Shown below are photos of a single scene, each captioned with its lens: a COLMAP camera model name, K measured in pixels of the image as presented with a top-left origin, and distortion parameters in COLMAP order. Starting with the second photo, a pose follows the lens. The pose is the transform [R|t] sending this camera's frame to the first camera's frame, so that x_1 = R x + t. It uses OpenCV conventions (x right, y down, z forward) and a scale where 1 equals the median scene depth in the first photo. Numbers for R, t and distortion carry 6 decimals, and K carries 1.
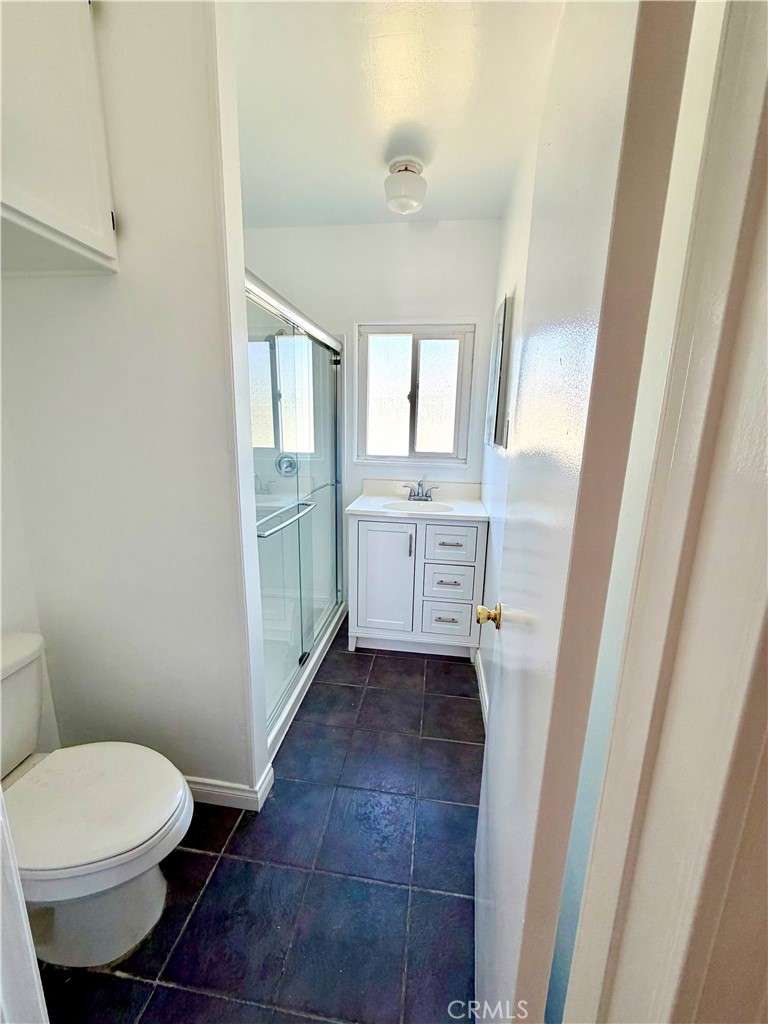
lens RADIAL K [[408.7, 0, 385.8], [0, 408.7, 508.3], [0, 0, 1]] dist [-0.001186, 0.000603]
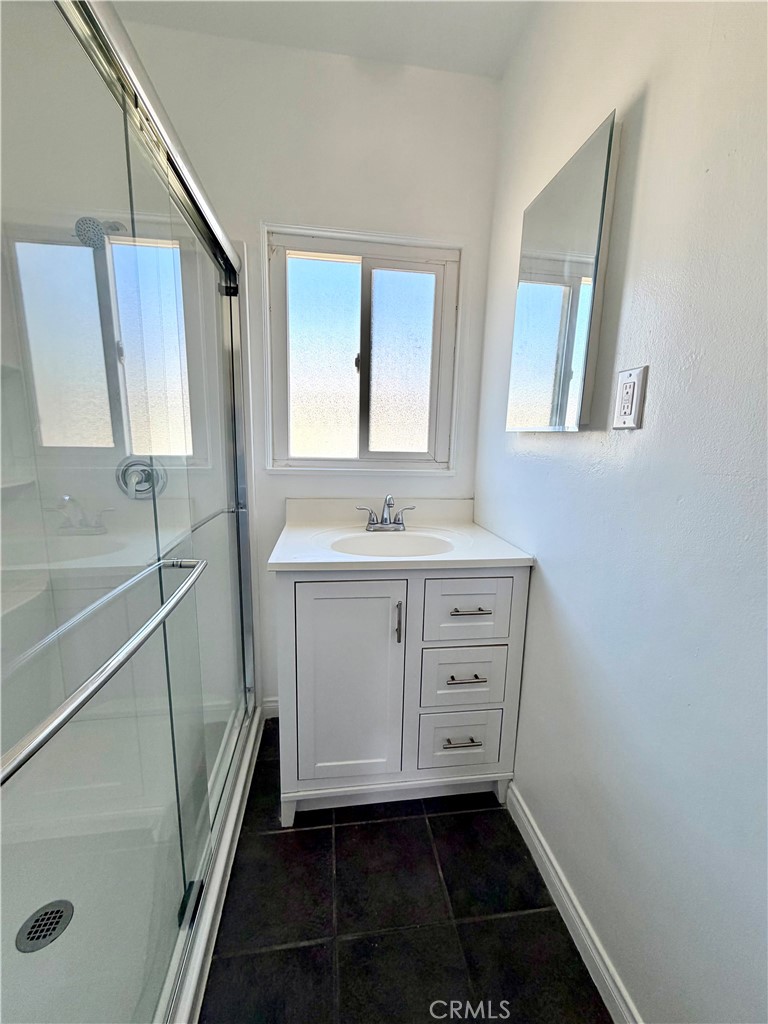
lens RADIAL K [[408.7, 0, 385.8], [0, 408.7, 508.3], [0, 0, 1]] dist [-0.001186, 0.000603]
pose [[0.962677, -0.045630, 0.266779, -0.077395], [0.053009, 0.998383, -0.020520, -0.039442], [-0.265411, 0.033896, 0.963539, 0.410486]]
